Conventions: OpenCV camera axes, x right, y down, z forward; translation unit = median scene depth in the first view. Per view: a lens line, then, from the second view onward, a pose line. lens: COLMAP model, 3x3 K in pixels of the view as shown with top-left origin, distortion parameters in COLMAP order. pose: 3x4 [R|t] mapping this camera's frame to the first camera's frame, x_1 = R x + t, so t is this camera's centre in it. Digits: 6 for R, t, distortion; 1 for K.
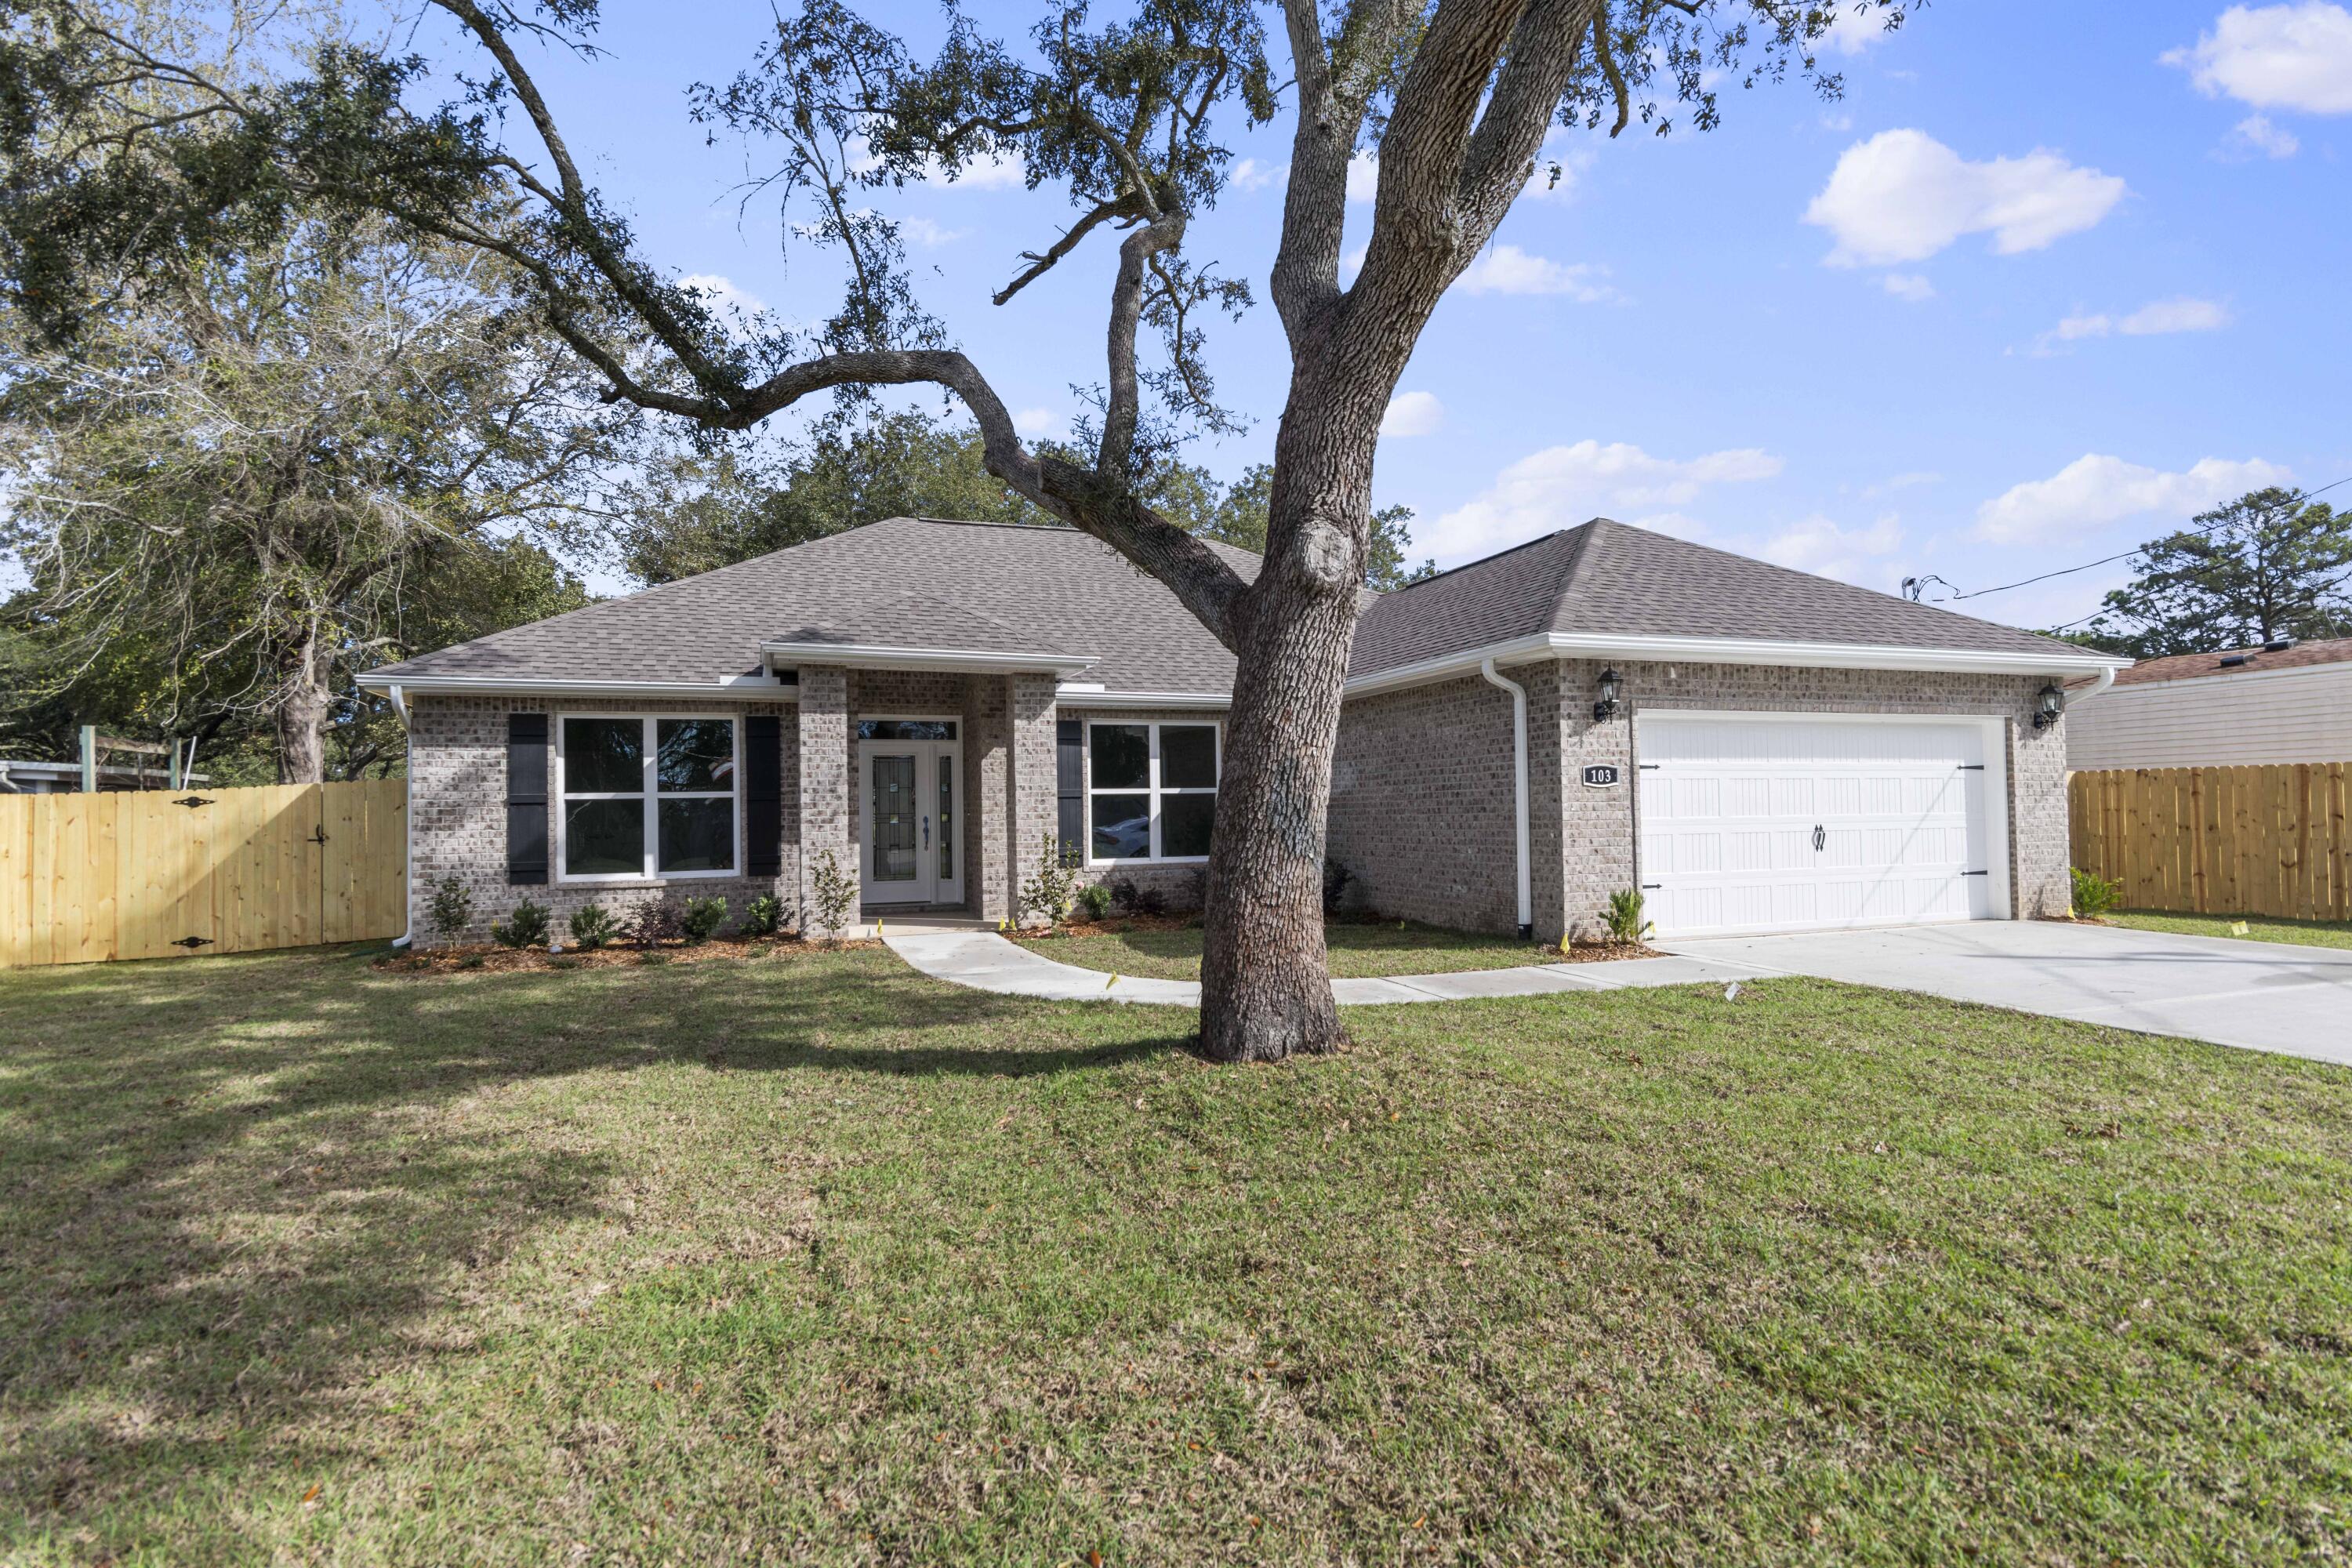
lens RADIAL K [[1153.9, 0, 1181.0], [0, 1153.9, 809.6], [0, 0, 1]] dist [0.003789, -0.000039]
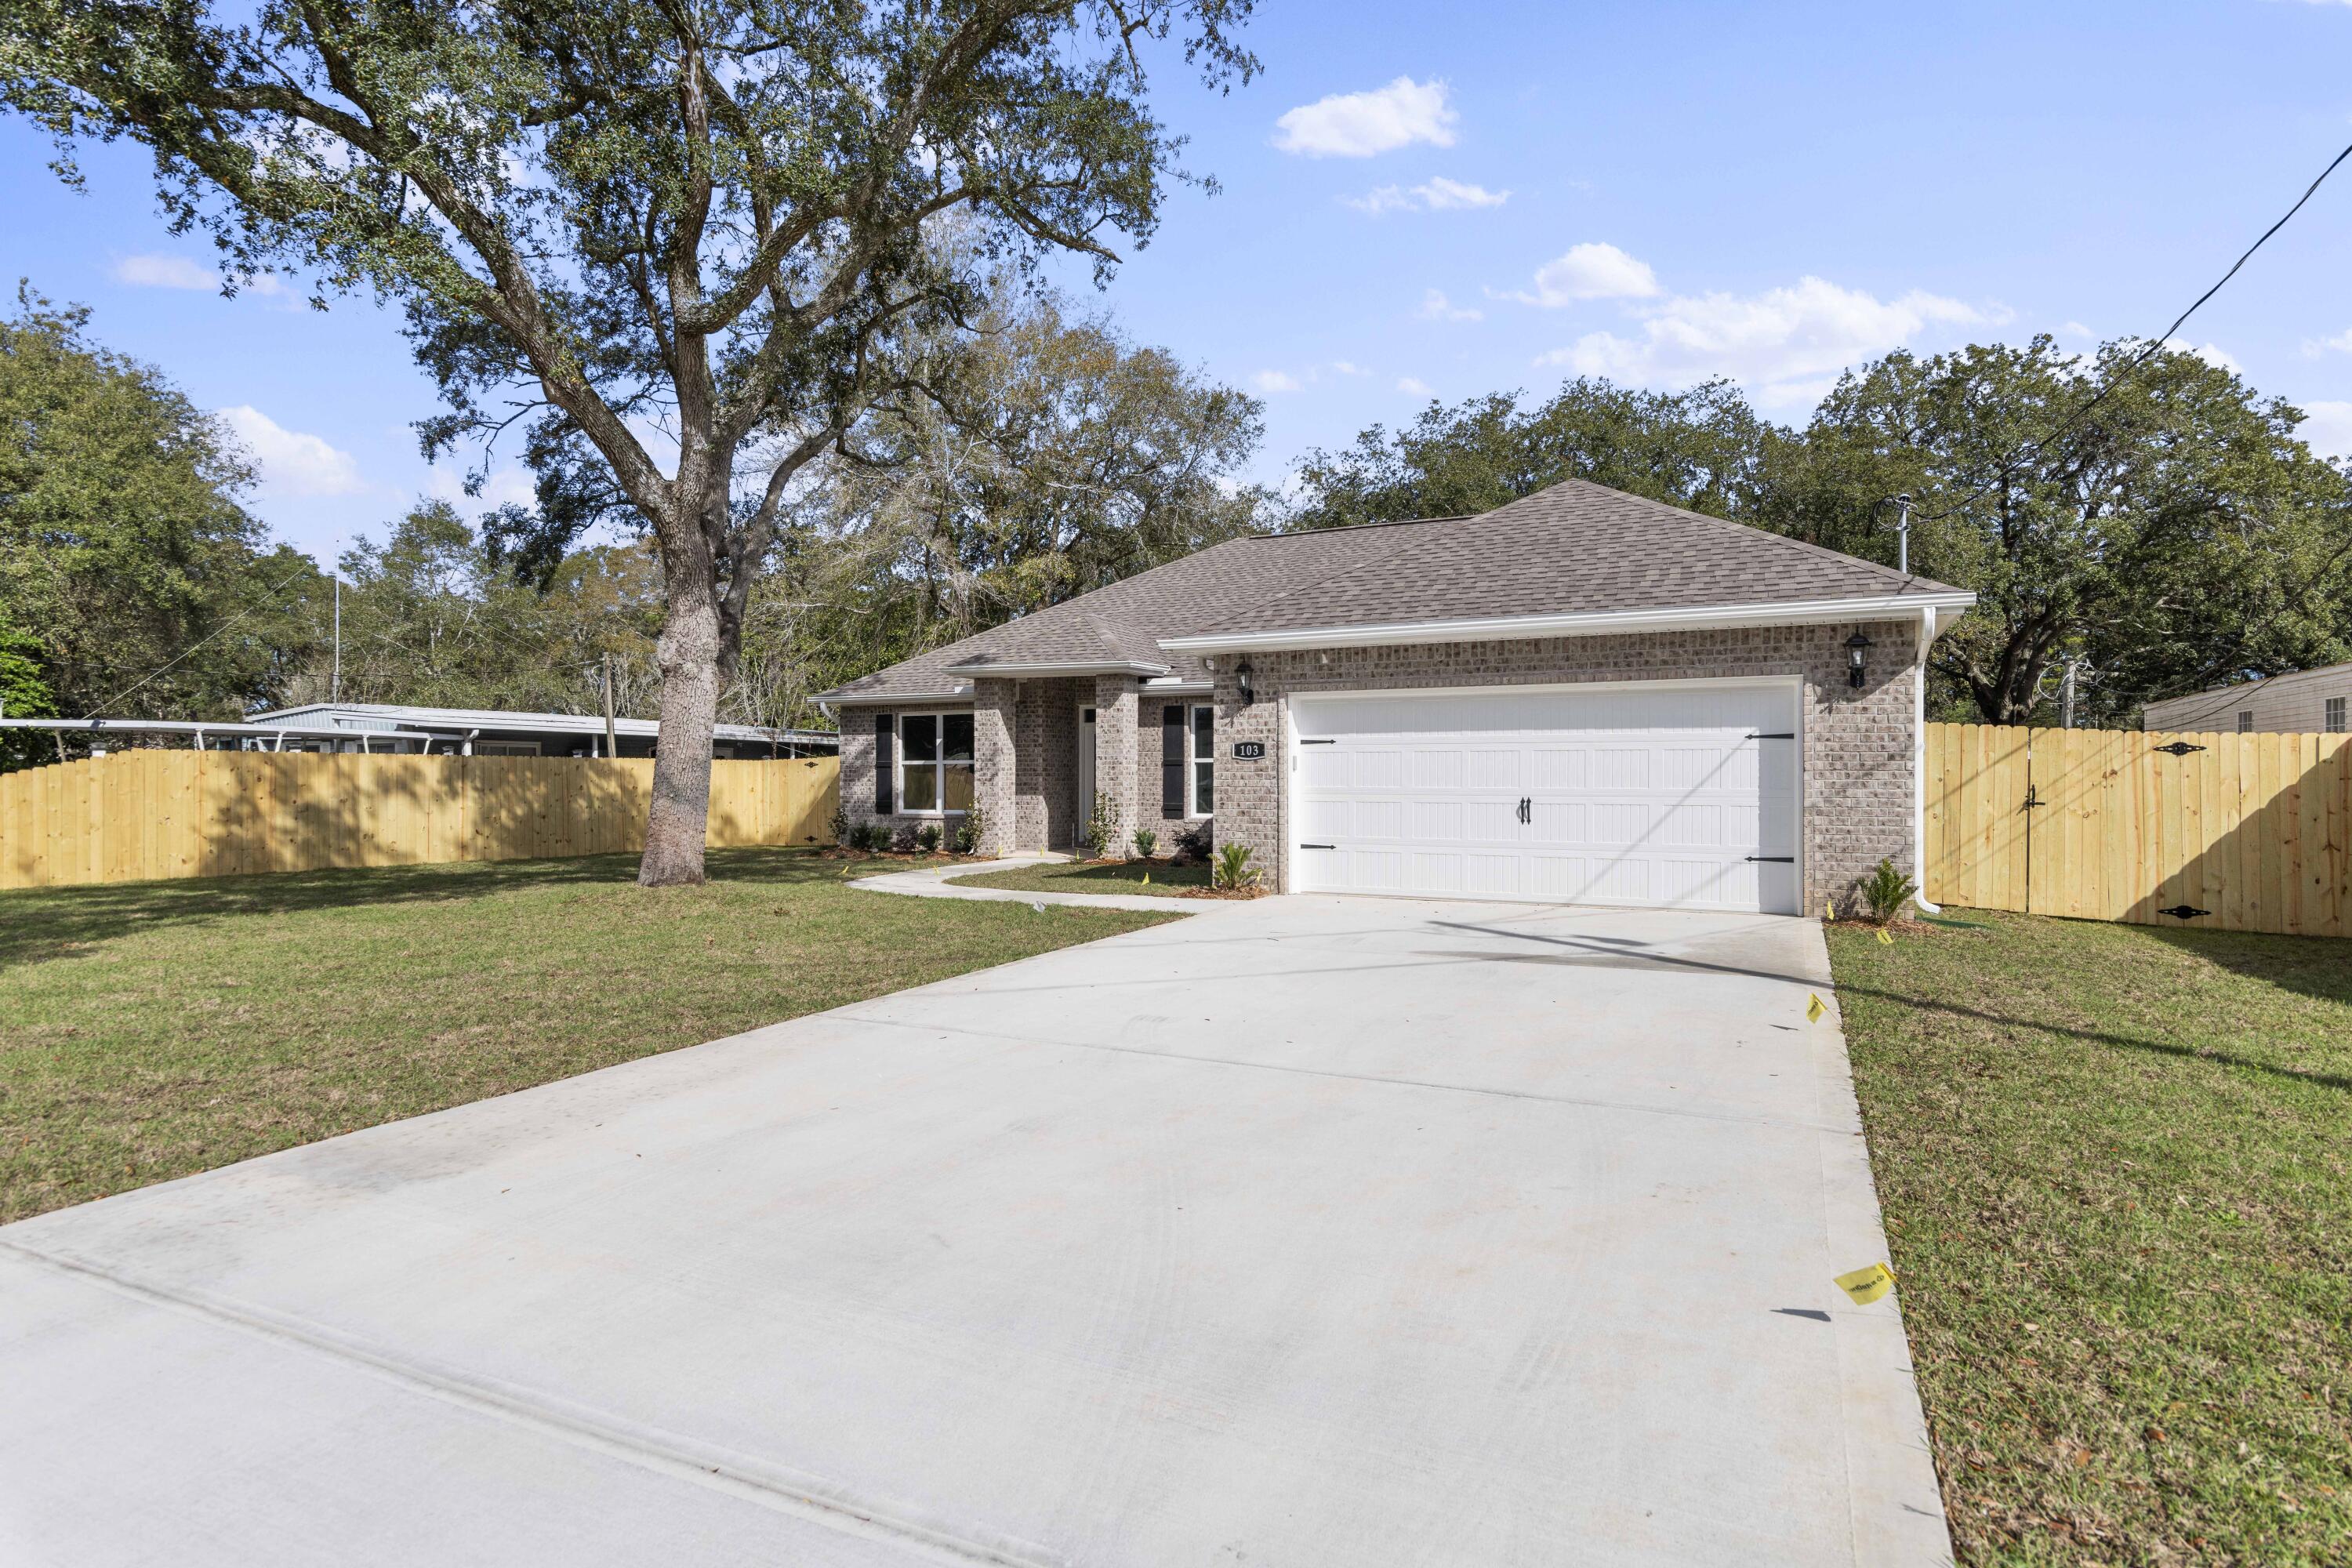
lens RADIAL K [[1207.4, 0, 1190.6], [0, 1207.4, 786.7], [0, 0, 1]] dist [0.002478, 0.000235]
pose [[0.700301, 0.018426, -0.713610, 1.032538], [-0.009218, 0.999817, 0.016770, -0.010397], [0.713788, -0.005166, 0.700342, 0.067132]]
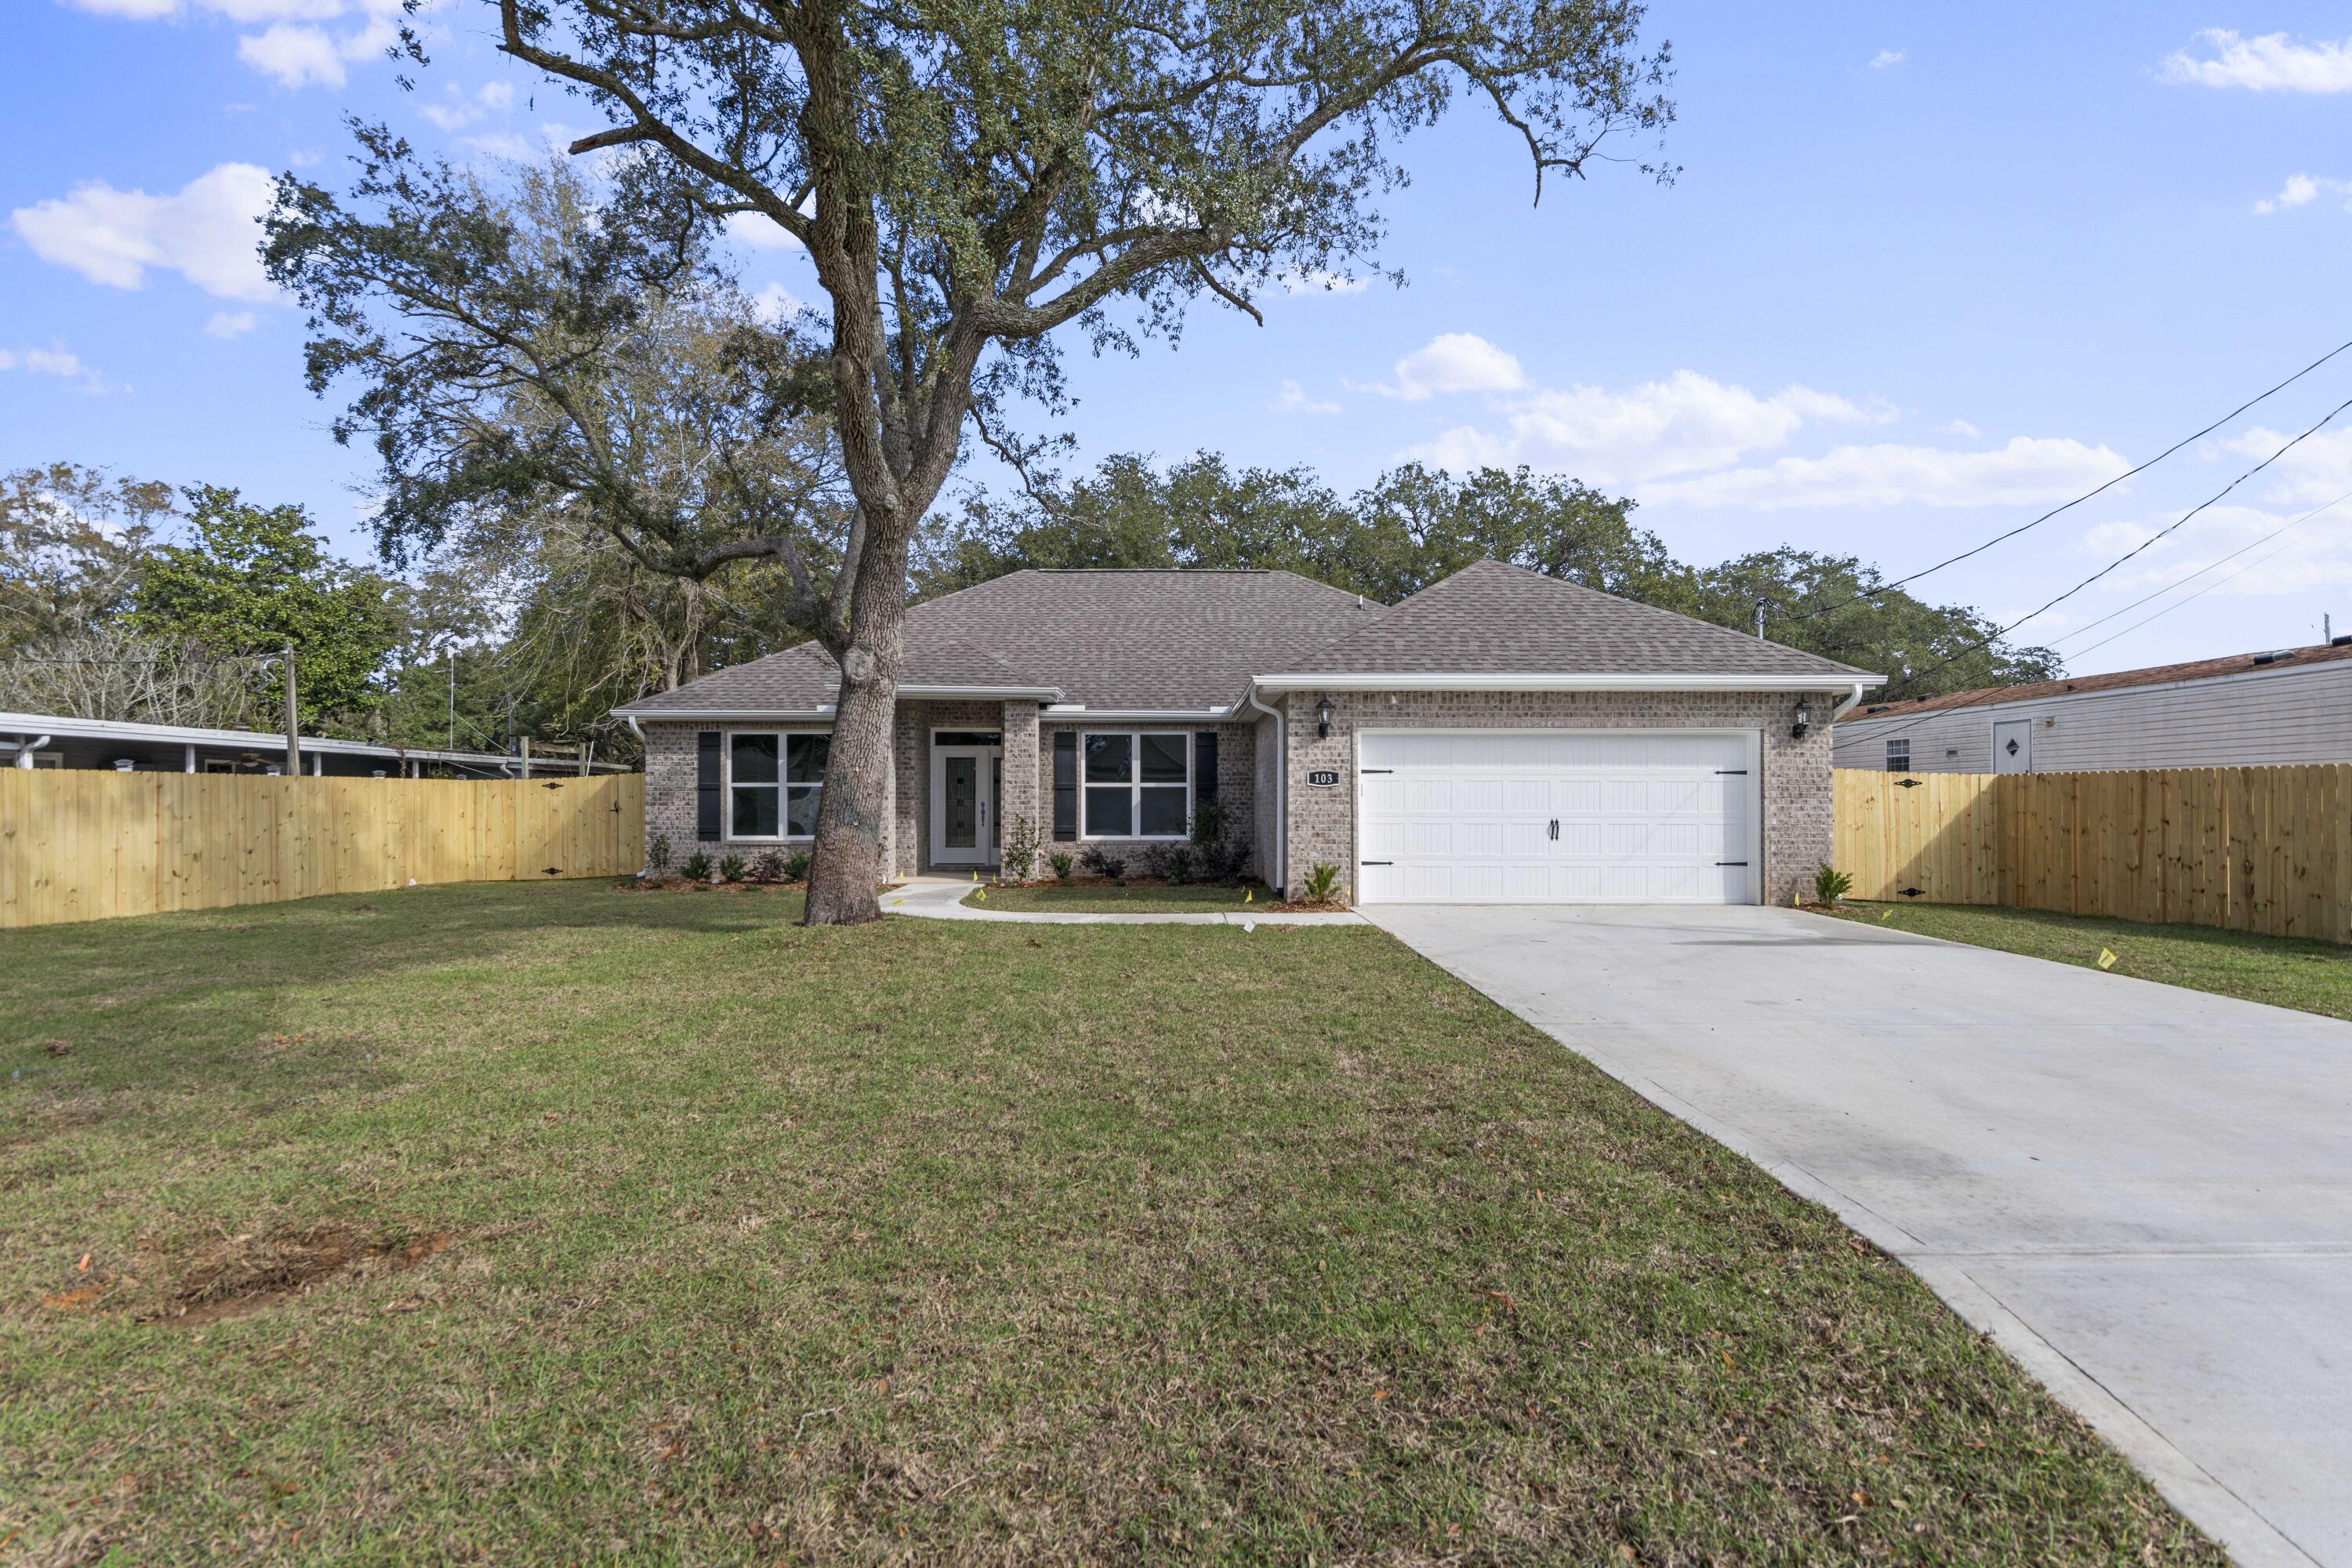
lens RADIAL K [[1153.9, 0, 1181.0], [0, 1153.9, 809.6], [0, 0, 1]] dist [0.003789, -0.000039]
pose [[0.945248, 0.017182, -0.325901, 0.546434], [-0.013193, 0.999809, 0.014448, -0.008798], [0.326087, -0.009358, 0.945294, -0.268717]]
